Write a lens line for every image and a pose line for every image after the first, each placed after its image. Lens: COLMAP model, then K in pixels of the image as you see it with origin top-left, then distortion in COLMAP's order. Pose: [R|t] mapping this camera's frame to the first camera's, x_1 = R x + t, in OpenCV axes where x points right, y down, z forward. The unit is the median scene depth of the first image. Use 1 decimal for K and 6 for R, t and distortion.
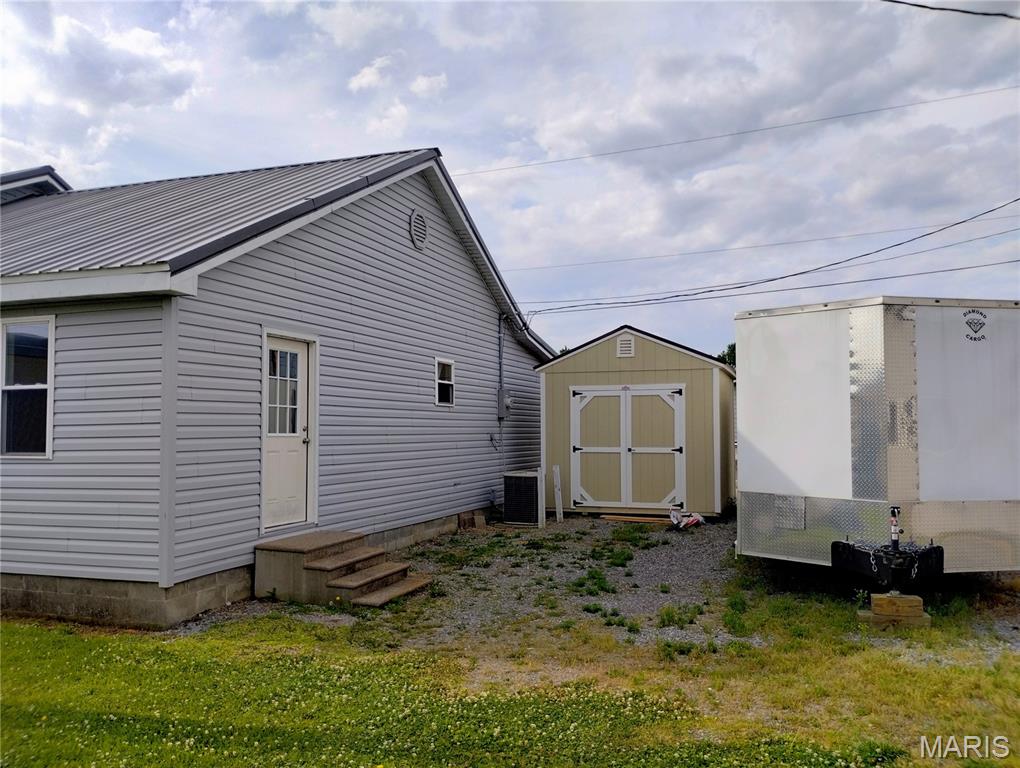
lens RADIAL K [[825.2, 0, 509.3], [0, 825.2, 395.6], [0, 0, 1]] dist [-0.001550, -0.014557]
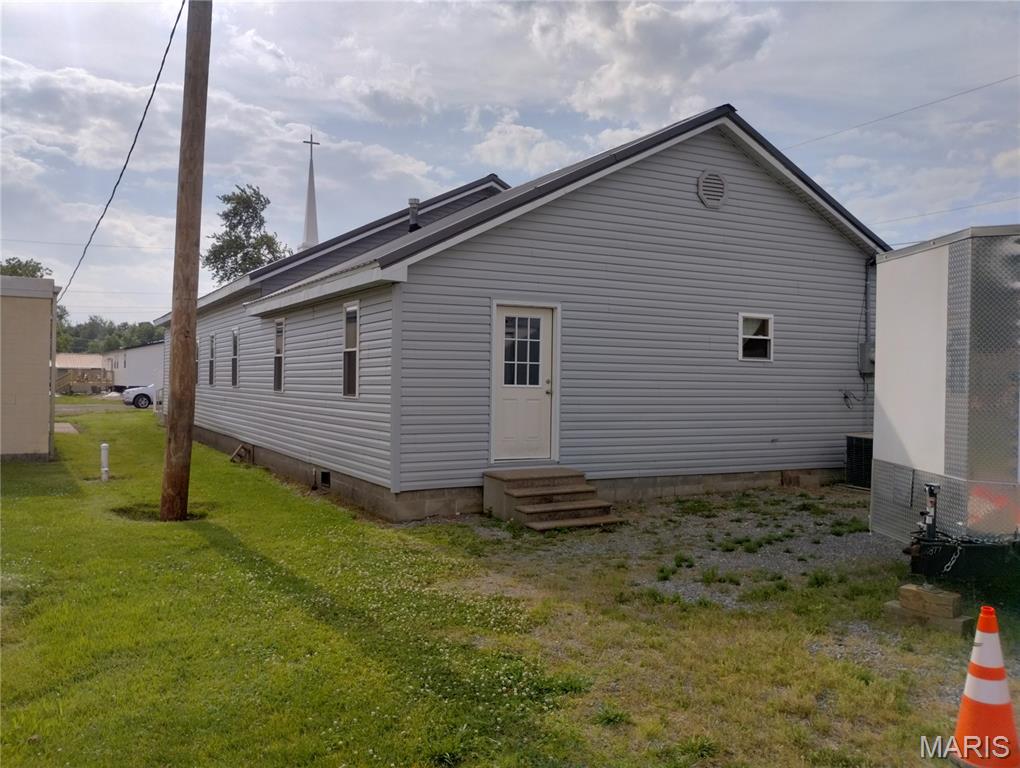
lens RADIAL K [[849.9, 0, 510.0], [0, 849.9, 384.0], [0, 0, 1]] dist [0.031424, -0.002663]
pose [[0.749687, 0.019779, -0.661497, 0.549832], [0.009655, 0.999120, 0.040816, -0.006957], [0.661723, -0.036986, 0.748836, 0.046144]]
